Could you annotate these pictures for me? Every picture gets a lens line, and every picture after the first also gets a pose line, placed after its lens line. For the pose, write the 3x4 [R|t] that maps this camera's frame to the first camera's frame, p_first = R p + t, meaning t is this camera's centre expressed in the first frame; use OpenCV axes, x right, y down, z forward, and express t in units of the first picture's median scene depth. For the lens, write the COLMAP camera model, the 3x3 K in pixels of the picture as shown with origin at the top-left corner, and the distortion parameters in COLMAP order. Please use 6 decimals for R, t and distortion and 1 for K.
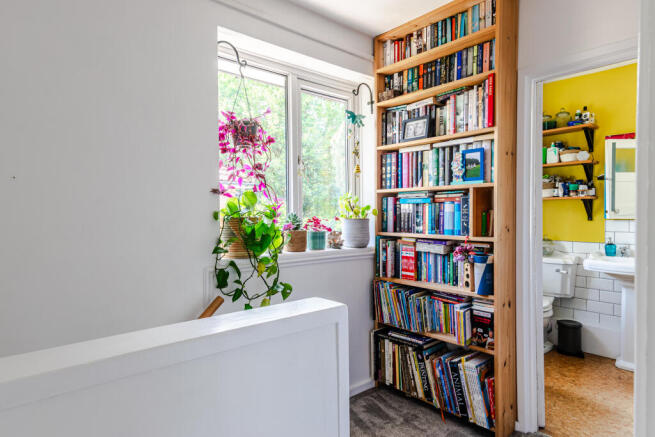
lens RADIAL K [[393.9, 0, 326.7], [0, 393.9, 219.0], [0, 0, 1]] dist [0.037614, -0.004322]
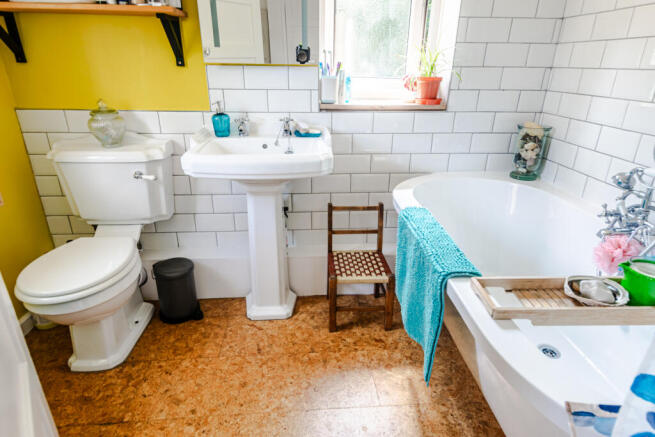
lens RADIAL K [[393.9, 0, 330.4], [0, 393.9, 216.0], [0, 0, 1]] dist [0.037614, -0.004322]
pose [[0.603256, -0.287948, 0.743753, 0.355862], [0.002228, 0.933154, 0.359469, -0.000133], [-0.797544, -0.215195, 0.563573, 0.543076]]
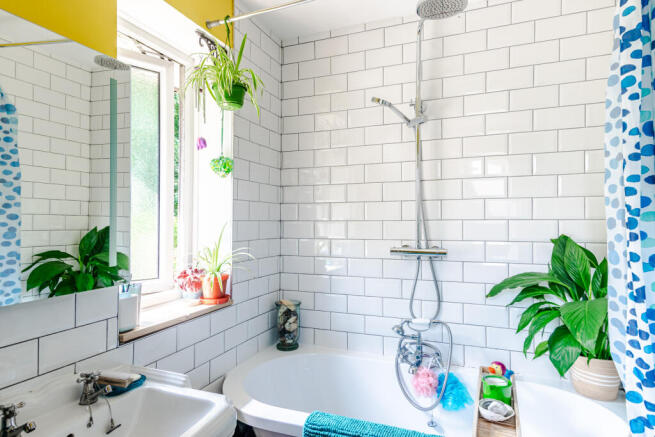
lens RADIAL K [[393.9, 0, 327.5], [0, 393.9, 219.0], [0, 0, 1]] dist [0.037614, -0.004322]
pose [[-0.453683, 0.001862, 0.891161, 0.360733], [0.022355, 0.999707, 0.009292, -0.057662], [-0.890883, 0.024138, -0.453591, 0.876263]]
